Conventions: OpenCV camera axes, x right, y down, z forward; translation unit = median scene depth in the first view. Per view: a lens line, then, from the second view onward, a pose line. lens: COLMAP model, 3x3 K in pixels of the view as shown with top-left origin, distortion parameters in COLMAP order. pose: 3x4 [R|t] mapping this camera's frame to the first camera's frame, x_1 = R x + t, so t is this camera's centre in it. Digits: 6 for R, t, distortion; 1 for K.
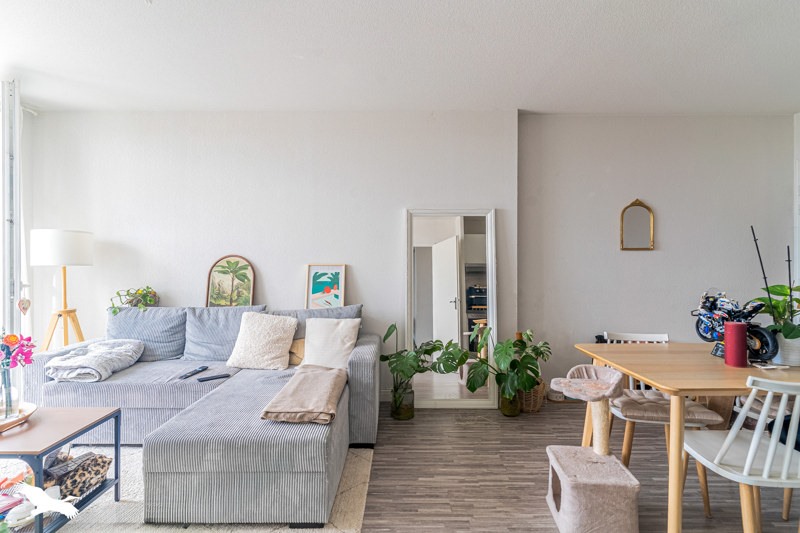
lens RADIAL K [[392.9, 0, 400.0], [0, 392.9, 266.5], [0, 0, 1]] dist [0.002320, 0.000132]
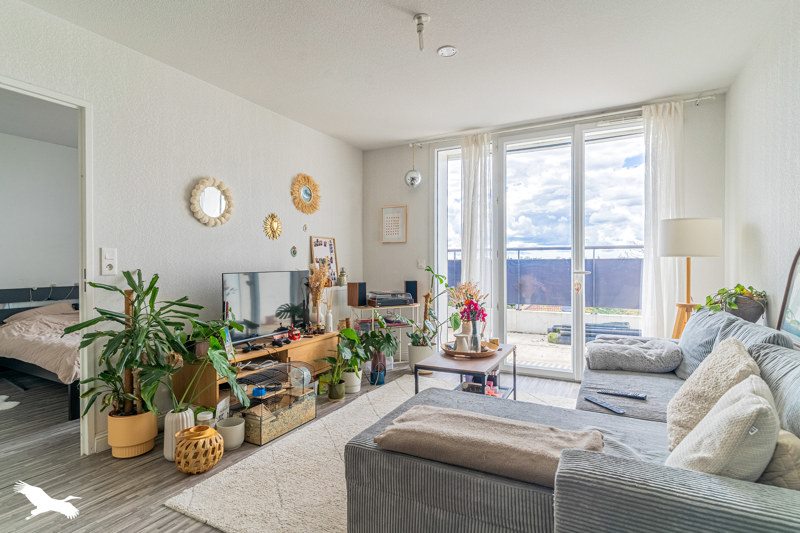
lens RADIAL K [[392.9, 0, 400.0], [0, 392.9, 266.5], [0, 0, 1]] dist [0.002320, 0.000132]
pose [[-0.460350, 0.004820, -0.887724, 0.310561], [-0.008172, 0.999920, 0.009667, 0.018791], [0.887700, 0.011704, -0.460274, 0.864045]]
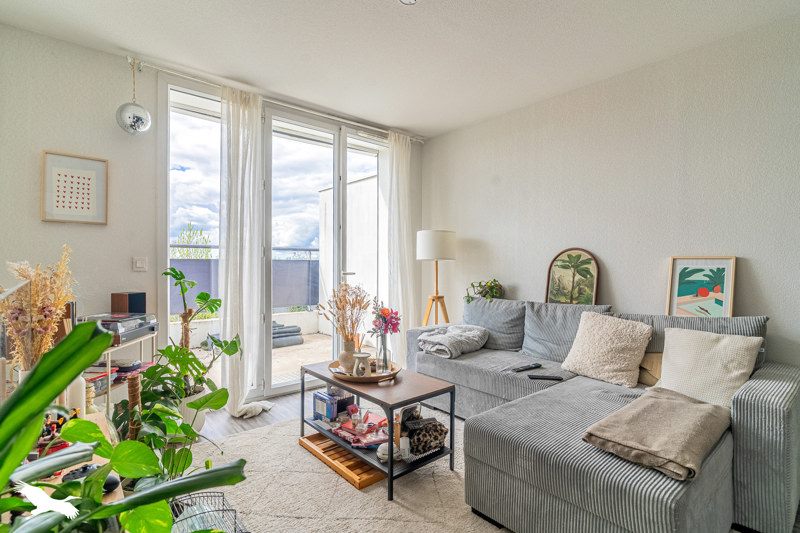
lens RADIAL K [[392.9, 0, 400.0], [0, 392.9, 266.5], [0, 0, 1]] dist [0.002320, 0.000132]
pose [[0.638002, 0.002699, -0.770030, 0.020864], [-0.010423, 0.999933, -0.005130, 0.027264], [0.769964, 0.011299, 0.637987, 0.134851]]
